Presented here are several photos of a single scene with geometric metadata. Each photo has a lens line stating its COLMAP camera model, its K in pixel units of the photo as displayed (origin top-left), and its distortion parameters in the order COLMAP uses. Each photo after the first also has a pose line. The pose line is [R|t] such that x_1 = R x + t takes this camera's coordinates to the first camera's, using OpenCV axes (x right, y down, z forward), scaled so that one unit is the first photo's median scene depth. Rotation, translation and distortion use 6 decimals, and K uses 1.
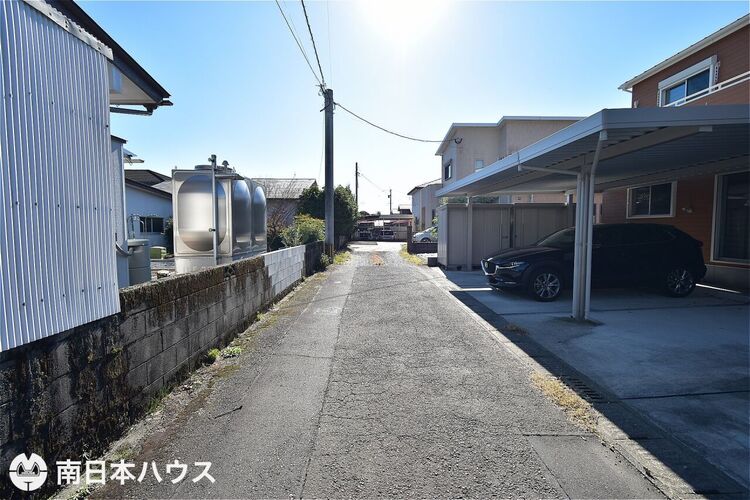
lens RADIAL K [[330.7, 0, 375.0], [0, 330.7, 250.0], [0, 0, 1]] dist [0.002712, 0.000179]
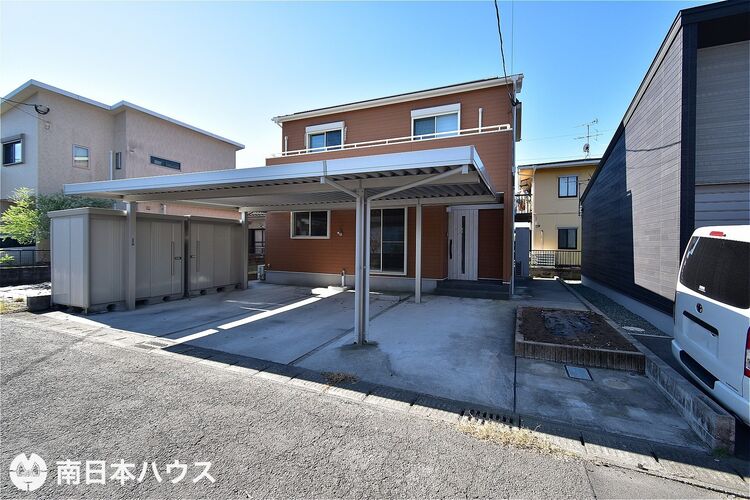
lens RADIAL K [[330.7, 0, 375.0], [0, 330.7, 250.0], [0, 0, 1]] dist [0.002712, 0.000179]
pose [[0.418949, -0.009544, 0.907960, -0.156252], [0.048173, 0.998770, -0.011729, -0.033843], [-0.906731, 0.048653, 0.418893, 0.321621]]
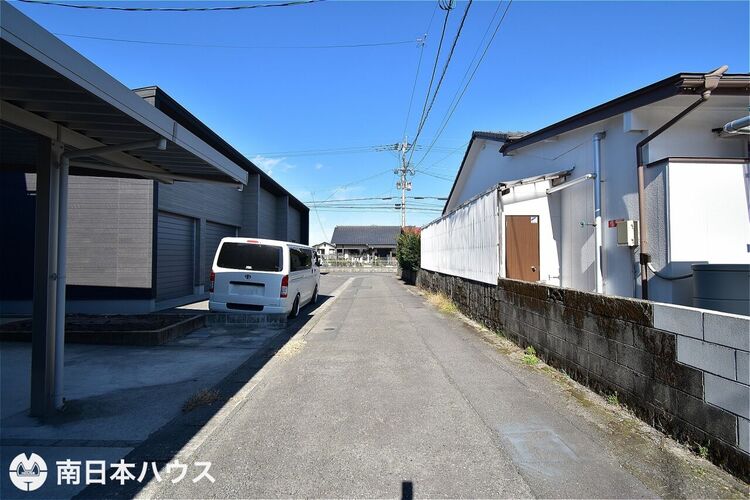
lens RADIAL K [[330.7, 0, 375.0], [0, 330.7, 250.0], [0, 0, 1]] dist [0.002712, 0.000179]
pose [[-0.999958, 0.006359, 0.006650, 0.041721], [0.006591, 0.999350, 0.035437, -0.044018], [-0.006420, 0.035479, -0.999350, 0.932937]]
